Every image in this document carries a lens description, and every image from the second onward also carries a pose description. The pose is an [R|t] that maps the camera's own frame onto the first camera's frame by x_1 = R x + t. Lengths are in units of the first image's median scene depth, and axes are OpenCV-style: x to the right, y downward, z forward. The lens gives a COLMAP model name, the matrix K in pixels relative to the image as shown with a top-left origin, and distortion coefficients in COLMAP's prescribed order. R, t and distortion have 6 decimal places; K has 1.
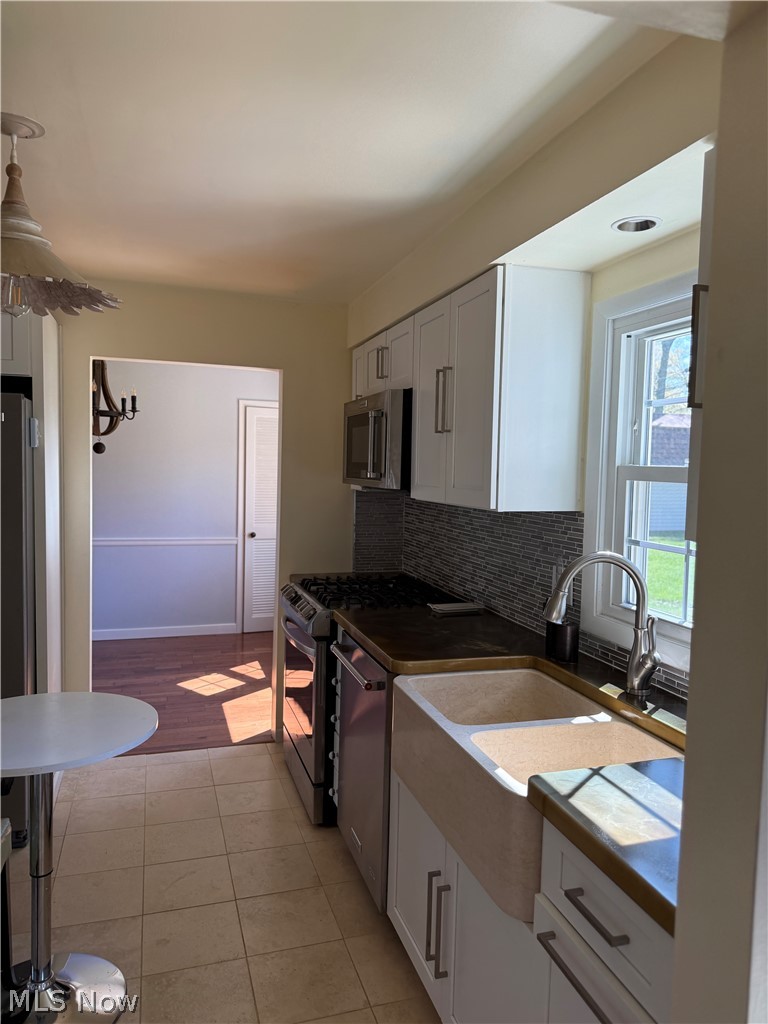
lens RADIAL K [[713.4, 0, 393.7], [0, 713.4, 512.7], [0, 0, 1]] dist [0.120184, -0.218270]
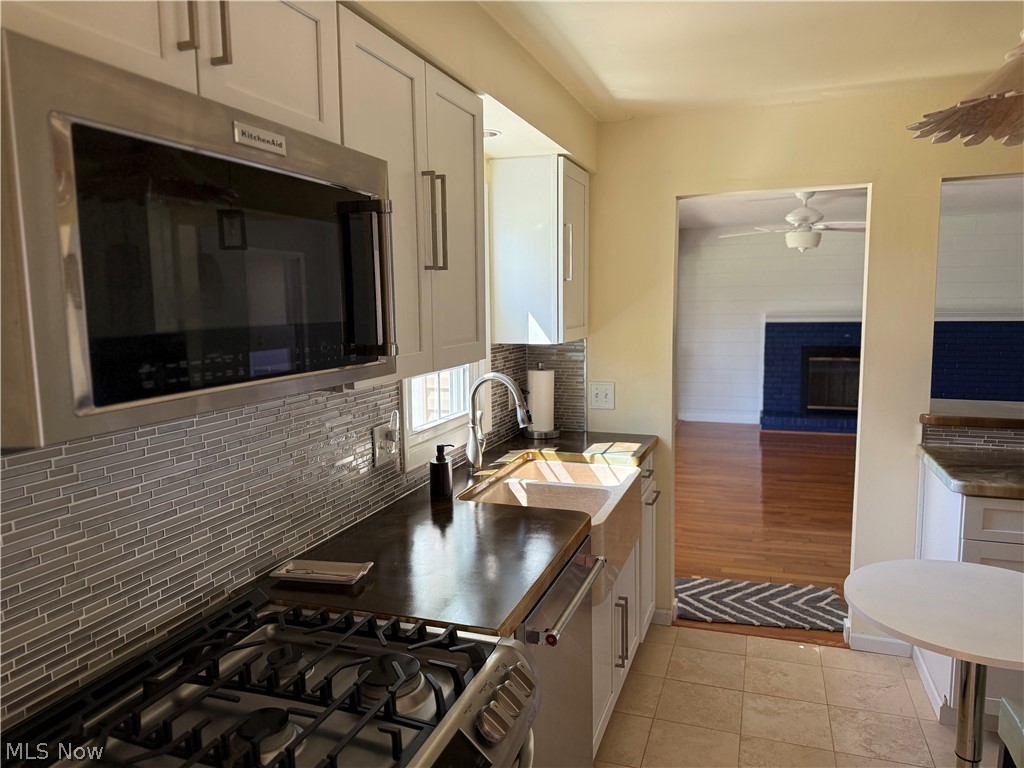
lens RADIAL K [[720.0, 0, 505.5], [0, 720.0, 384.0], [0, 0, 1]] dist [0.088256, -0.122891]
pose [[-0.787065, -0.085493, 0.610917, -0.379484], [0.035147, 0.982526, 0.182778, -0.116381], [-0.615868, 0.165330, -0.770307, 1.397217]]
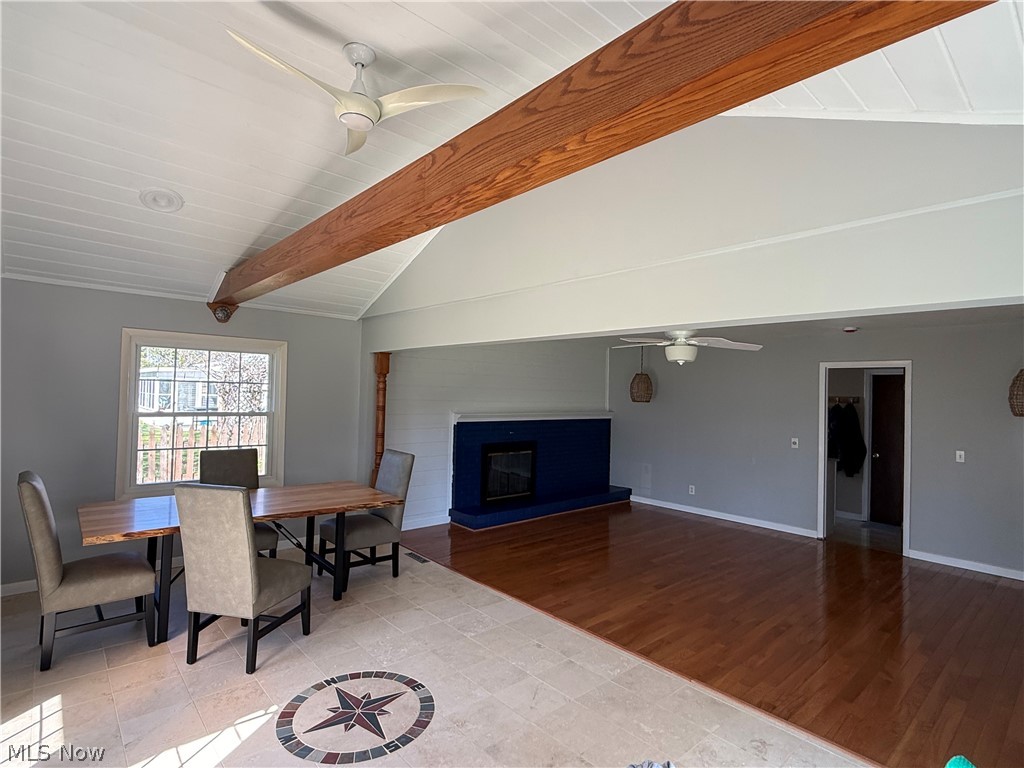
lens RADIAL K [[530.4, 0, 522.3], [0, 530.4, 379.5], [0, 0, 1]] dist [0.021757, 0.000014]
pose [[-0.913807, -0.060080, -0.401680, 1.316385], [-0.075968, 0.996828, 0.023727, -0.032411], [0.398980, 0.052197, -0.915473, 0.531117]]
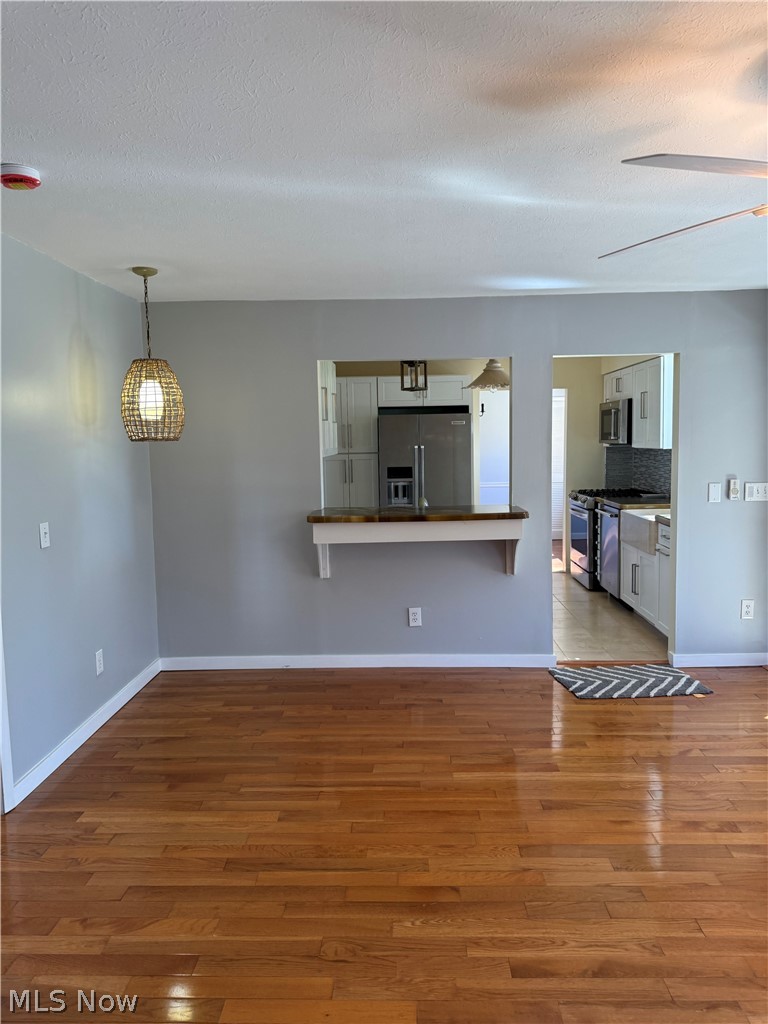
lens RADIAL K [[720.0, 0, 384.0], [0, 720.0, 512.0], [0, 0, 1]] dist [0.088256, -0.122891]
pose [[0.938235, -0.010212, -0.345849, 0.083788], [0.021812, 0.999322, 0.029664, 0.101160], [0.345311, -0.035375, 0.937821, -1.464756]]
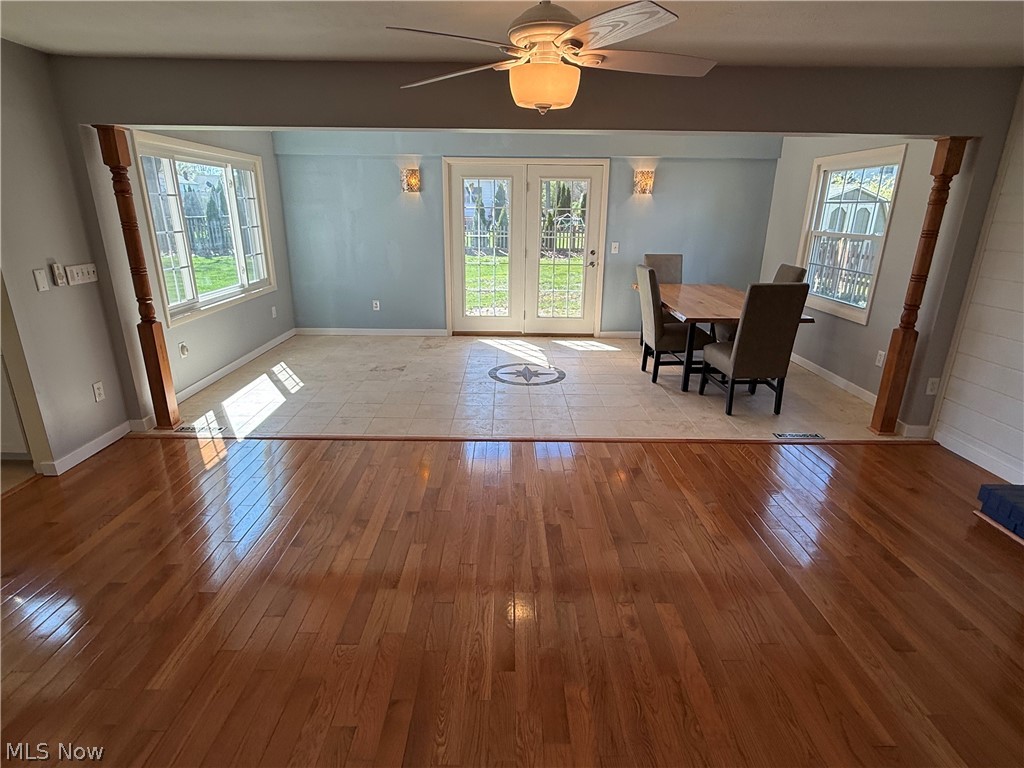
lens RADIAL K [[539.9, 0, 512.0], [0, 539.9, 384.0], [0, 0, 1]] dist [0.009360, 0.000005]
pose [[0.315458, -0.311630, 0.896311, -0.541936], [0.059649, 0.949183, 0.309019, 0.038228], [-0.947063, -0.044018, 0.318016, -0.956659]]
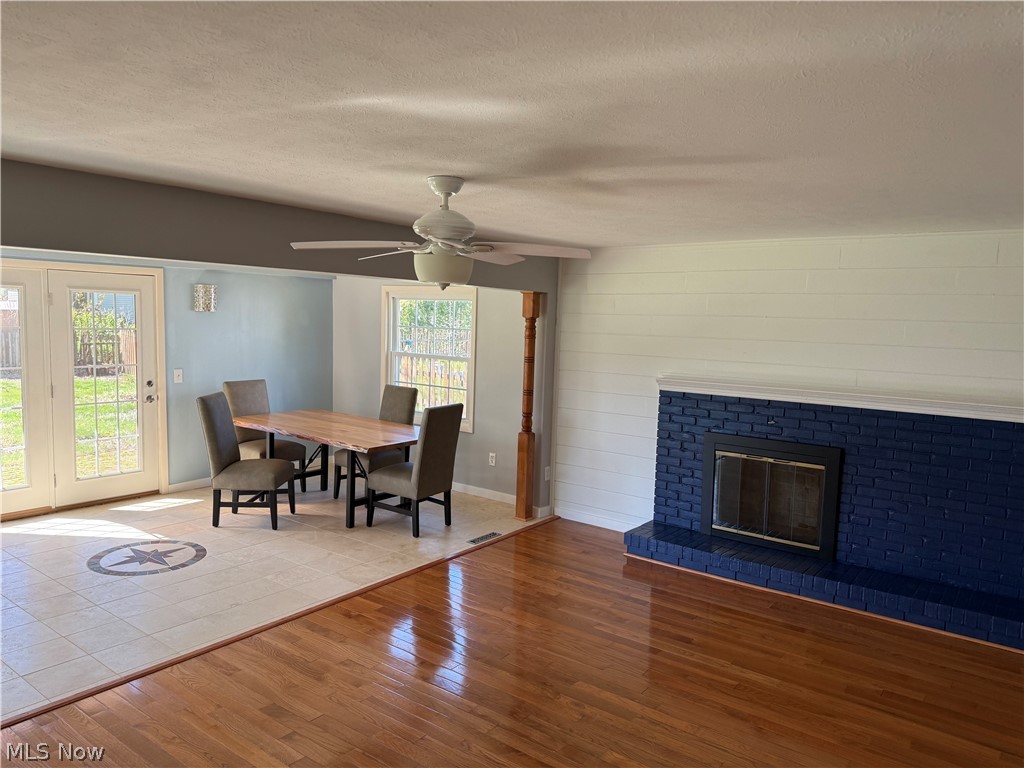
lens RADIAL K [[720.0, 0, 505.5], [0, 720.0, 384.0], [0, 0, 1]] dist [0.088256, -0.122891]
pose [[-0.557123, -0.119777, 0.821747, -0.770099], [0.011213, 0.988368, 0.151665, -0.103593], [-0.830354, 0.093710, -0.549299, -0.187656]]
